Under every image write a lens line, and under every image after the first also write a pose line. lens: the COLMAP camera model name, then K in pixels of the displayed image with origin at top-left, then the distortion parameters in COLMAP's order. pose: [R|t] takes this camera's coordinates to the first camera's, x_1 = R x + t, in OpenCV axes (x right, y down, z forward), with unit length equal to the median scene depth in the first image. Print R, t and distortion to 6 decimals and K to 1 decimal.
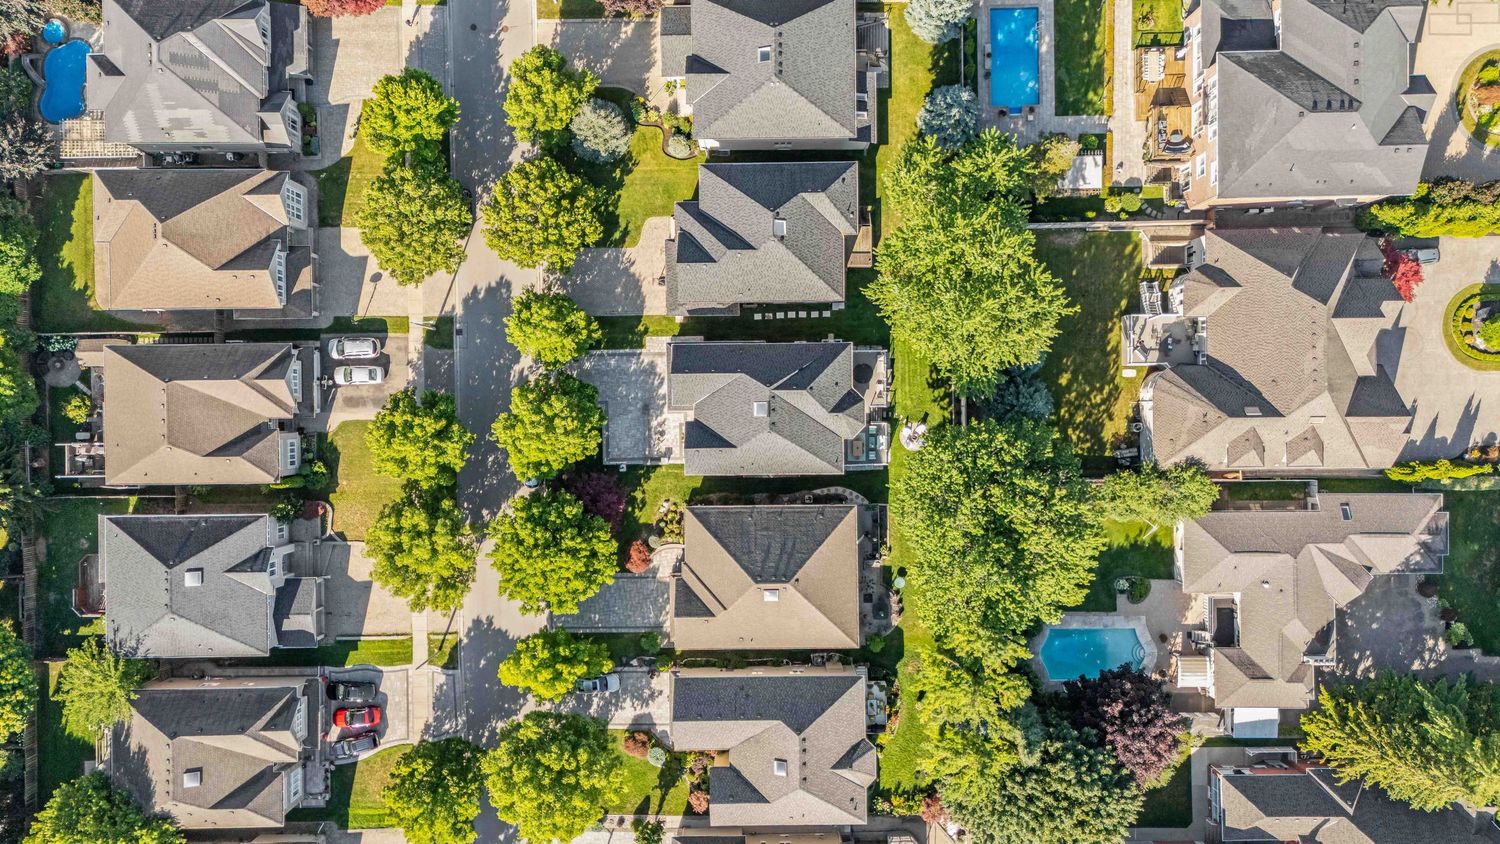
lens RADIAL K [[1085.7, 0, 744.4], [0, 1085.7, 419.3], [0, 0, 1]] dist [0.057311, -0.053681]
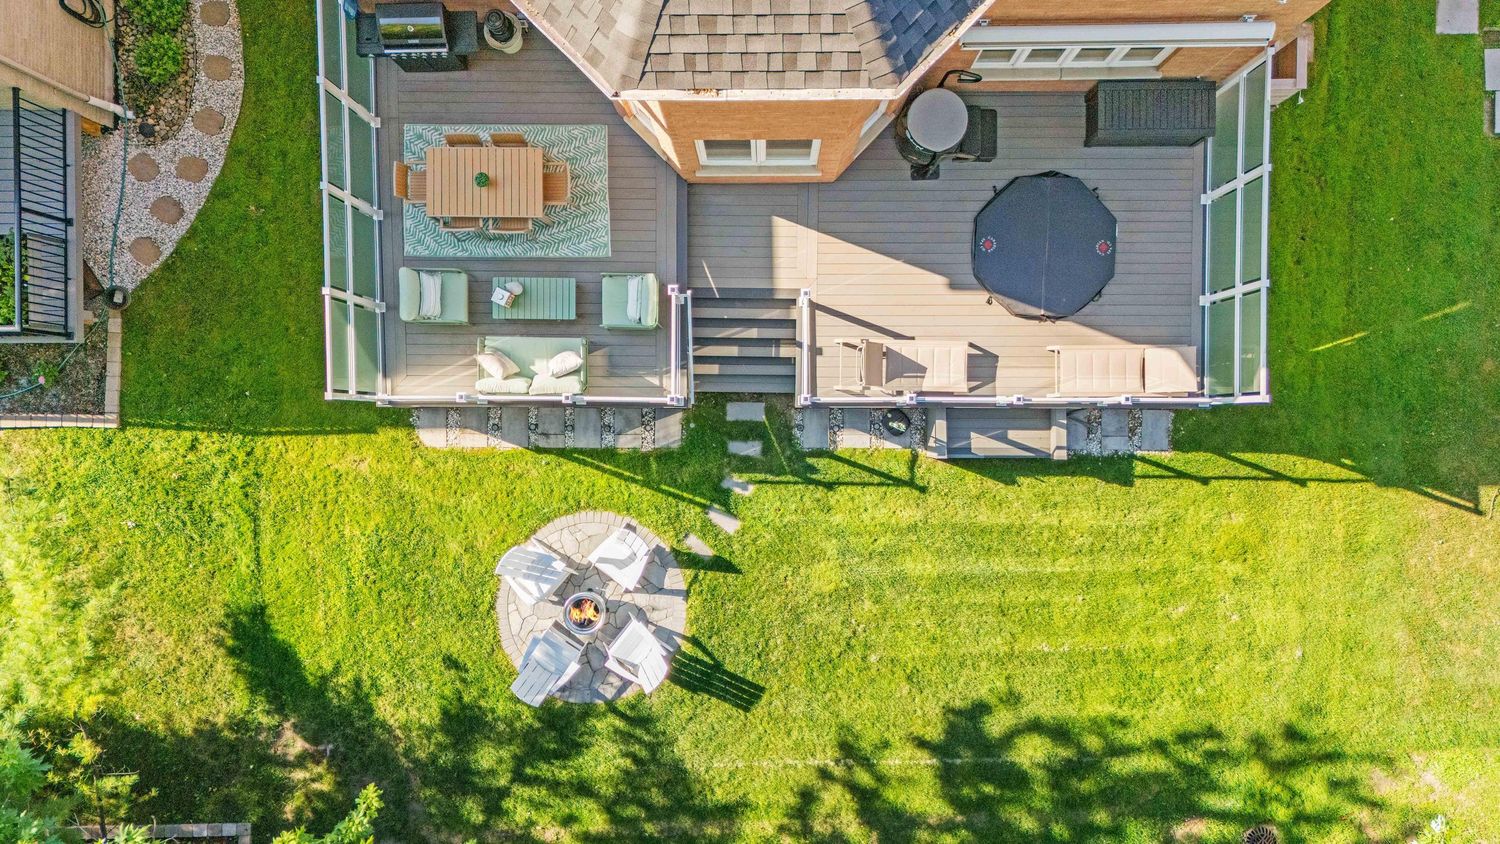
lens RADIAL K [[1085.7, 0, 750.3], [0, 1085.7, 423.9], [0, 0, 1]] dist [0.057311, -0.053681]
pose [[-0.008932, 0.999868, 0.013598, 0.132182], [-0.999917, -0.009057, 0.009199, -0.006560], [0.009321, -0.013515, 0.999865, 0.874493]]
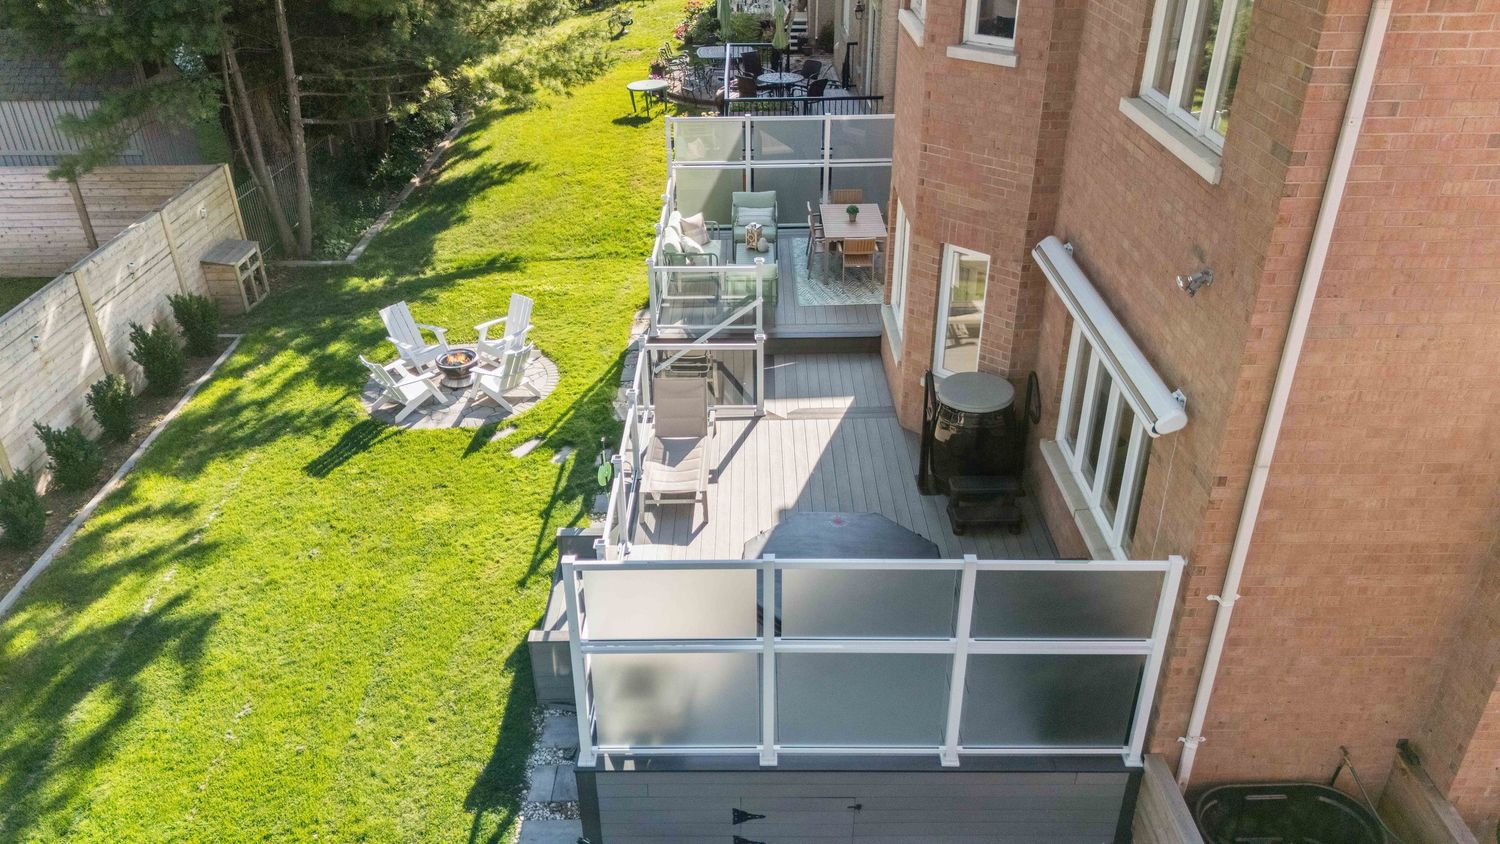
lens RADIAL K [[1085.7, 0, 761.3], [0, 1085.7, 416.9], [0, 0, 1]] dist [0.057311, -0.053681]
pose [[-0.999783, 0.020573, 0.003273, 0.117828], [-0.007382, -0.496822, 0.867821, -0.117365], [0.019480, 0.867608, 0.496866, 0.954603]]
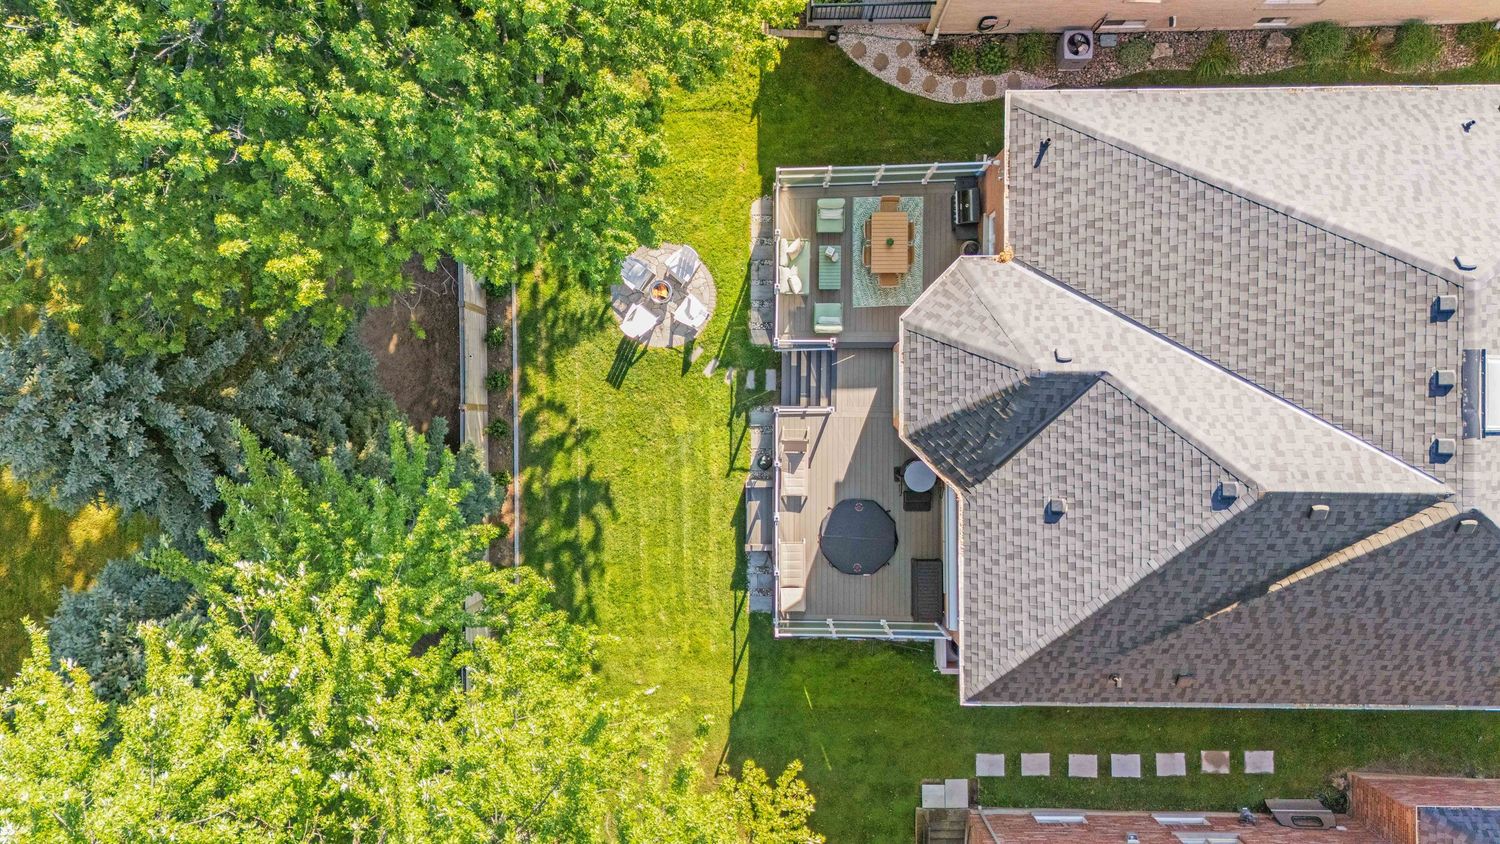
lens RADIAL K [[1085.7, 0, 739.7], [0, 1085.7, 421.8], [0, 0, 1]] dist [0.057311, -0.053681]
pose [[-0.999346, -0.008820, 0.035062, 0.130686], [0.008566, -0.999936, -0.007384, -0.013131], [0.035125, -0.007079, 0.999358, 0.752174]]
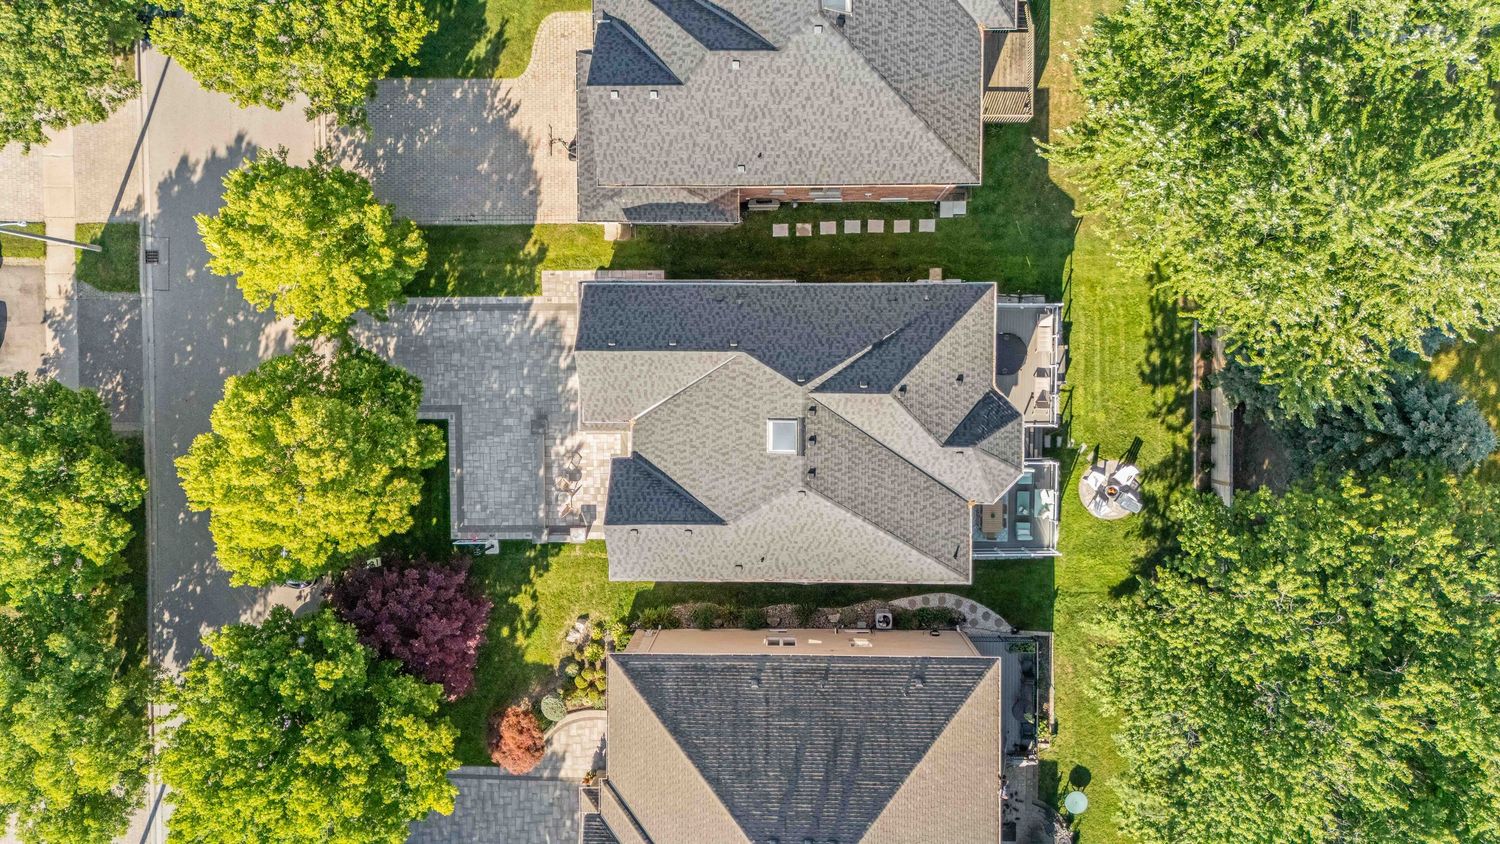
lens RADIAL K [[1085.7, 0, 746.1], [0, 1085.7, 417.8], [0, 0, 1]] dist [0.057311, -0.053681]
pose [[0.999633, 0.013441, -0.023512, 0.009958], [-0.012868, 0.999621, 0.024324, -0.025099], [0.023830, -0.024012, 0.999428, 0.538329]]
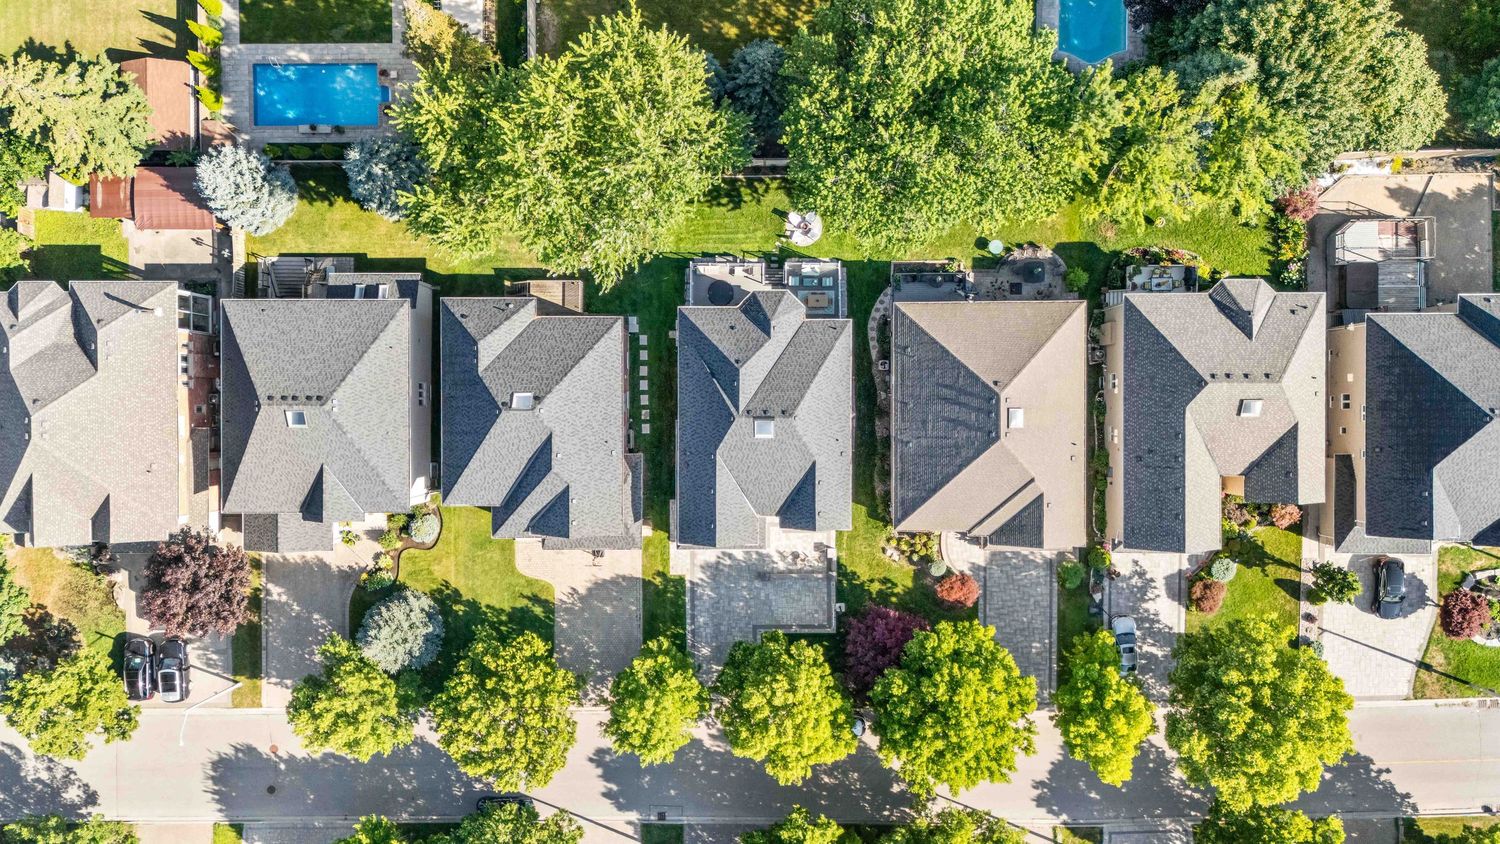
lens RADIAL K [[1085.7, 0, 751.0], [0, 1085.7, 426.9], [0, 0, 1]] dist [0.057311, -0.053681]
pose [[0.011413, -0.999920, -0.005369, 0.019201], [0.999376, 0.011586, -0.033363, 0.006078], [0.033423, -0.004985, 0.999429, 0.234217]]
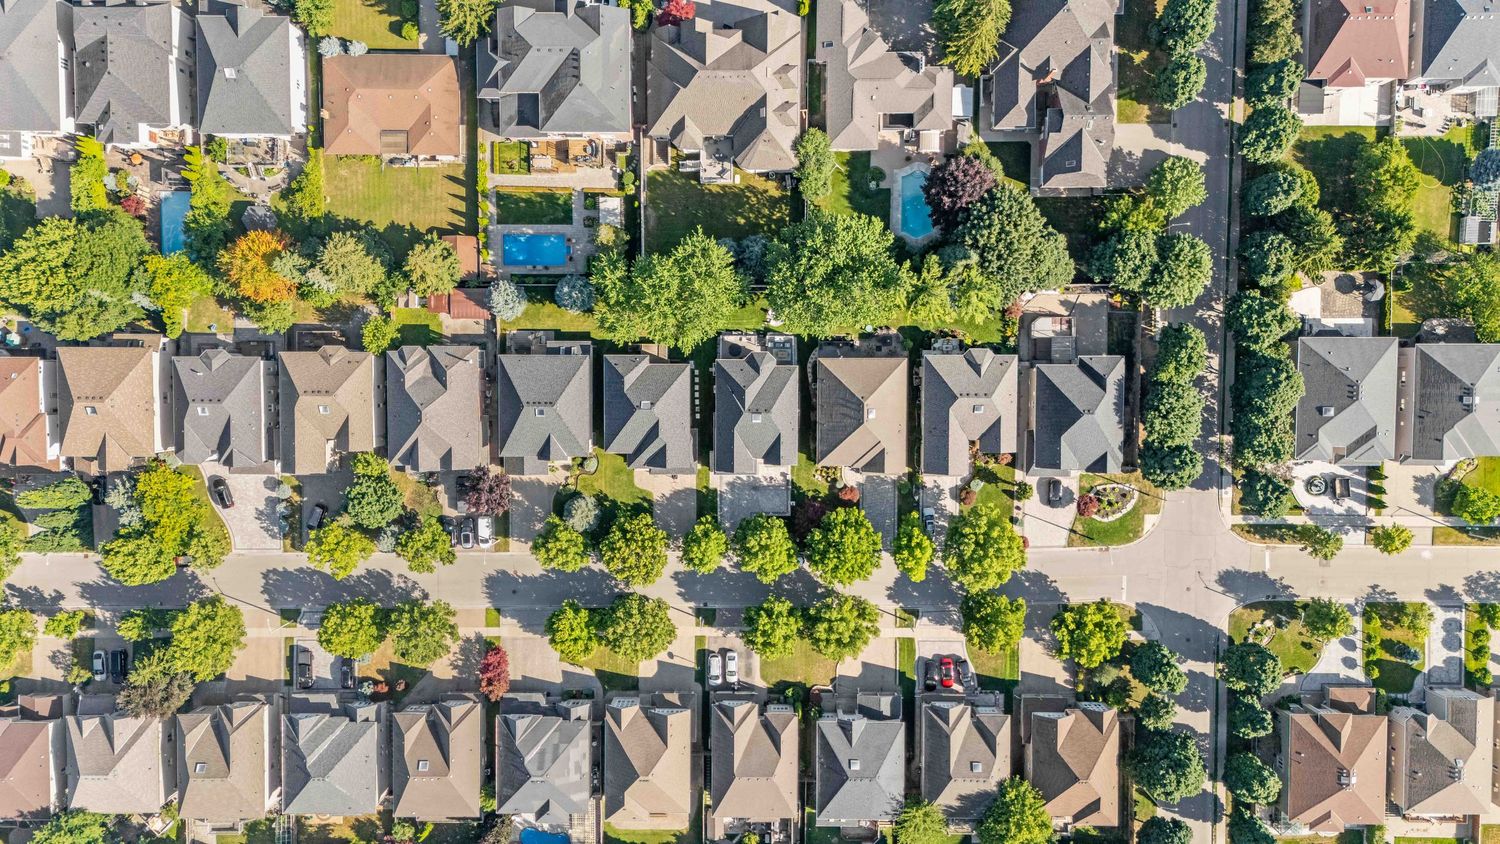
lens RADIAL K [[1085.7, 0, 756.5], [0, 1085.7, 422.7], [0, 0, 1]] dist [0.057311, -0.053681]
pose [[0.015245, -0.999071, -0.040303, 0.068781], [0.999814, 0.015709, -0.011216, 0.007876], [0.011839, -0.040124, 0.999125, -0.579550]]
